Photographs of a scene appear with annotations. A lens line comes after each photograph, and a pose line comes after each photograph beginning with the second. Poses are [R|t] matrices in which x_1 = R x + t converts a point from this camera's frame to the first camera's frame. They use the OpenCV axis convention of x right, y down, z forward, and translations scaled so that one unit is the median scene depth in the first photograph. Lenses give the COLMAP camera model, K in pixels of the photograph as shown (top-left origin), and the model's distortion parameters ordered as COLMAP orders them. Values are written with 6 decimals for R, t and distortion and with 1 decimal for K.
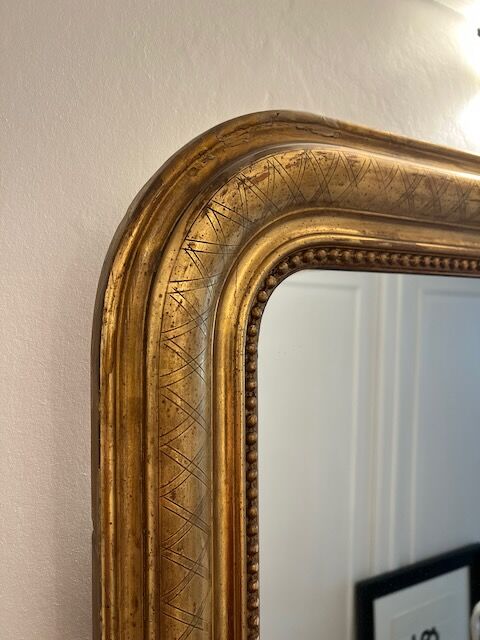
lens RADIAL K [[496.5, 0, 242.8], [0, 496.5, 320.3], [0, 0, 1]] dist [0.035569, -0.028652]
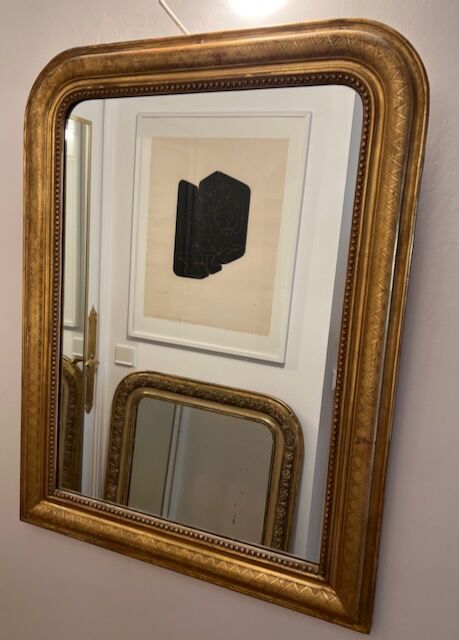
lens RADIAL K [[566.6, 0, 184.4], [0, 566.6, 318.9], [0, 0, 1]] dist [0.042085, -0.035144]
pose [[0.575559, 0.146885, -0.804460, 3.388891], [-0.054952, 0.988460, 0.141165, 0.670416], [0.815912, -0.037042, 0.576989, -0.525651]]
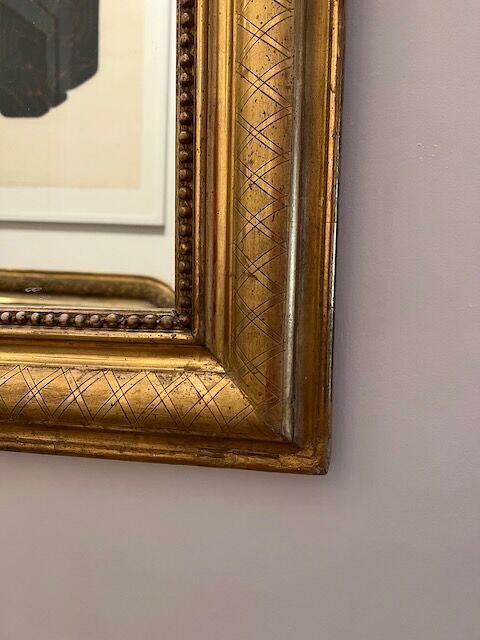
lens RADIAL K [[496.5, 0, 245.6], [0, 496.5, 324.1], [0, 0, 1]] dist [0.035569, -0.028652]
pose [[0.769886, 0.055320, -0.635779, 2.224632], [-0.020049, 0.997841, 0.062546, 2.335703], [0.637867, -0.035407, 0.769333, 1.151953]]
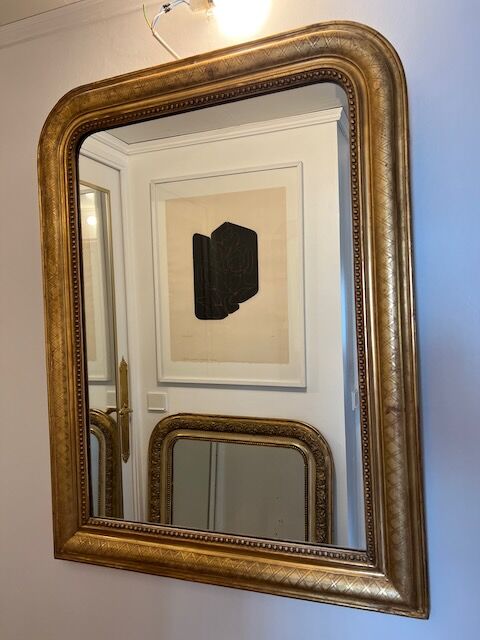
lens RADIAL K [[496.5, 0, 240.9], [0, 496.5, 323.4], [0, 0, 1]] dist [0.035569, -0.028652]
pose [[0.628414, -0.030886, -0.777266, 3.174551], [0.041888, 0.999105, -0.005836, 1.174981], [0.776751, -0.028890, 0.629145, -0.316295]]
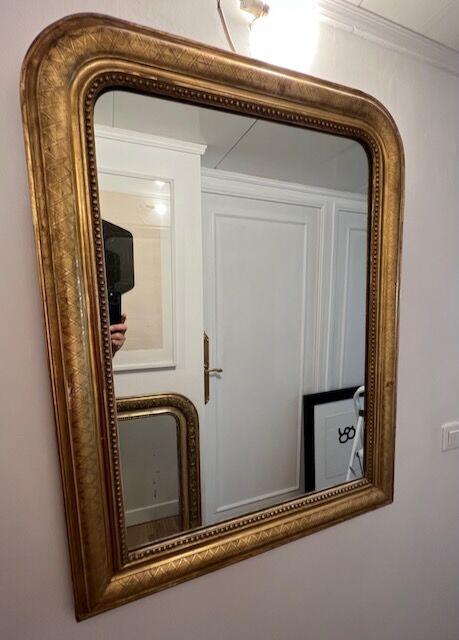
lens RADIAL K [[328.3, 0, 255.0], [0, 328.3, 333.6], [0, 0, 1]] dist [0.004033, 0.000653]
pose [[0.995259, -0.010689, -0.096673, 0.941826], [0.022055, 0.992854, 0.117280, 0.928922], [0.094728, -0.118856, 0.988382, -0.707664]]
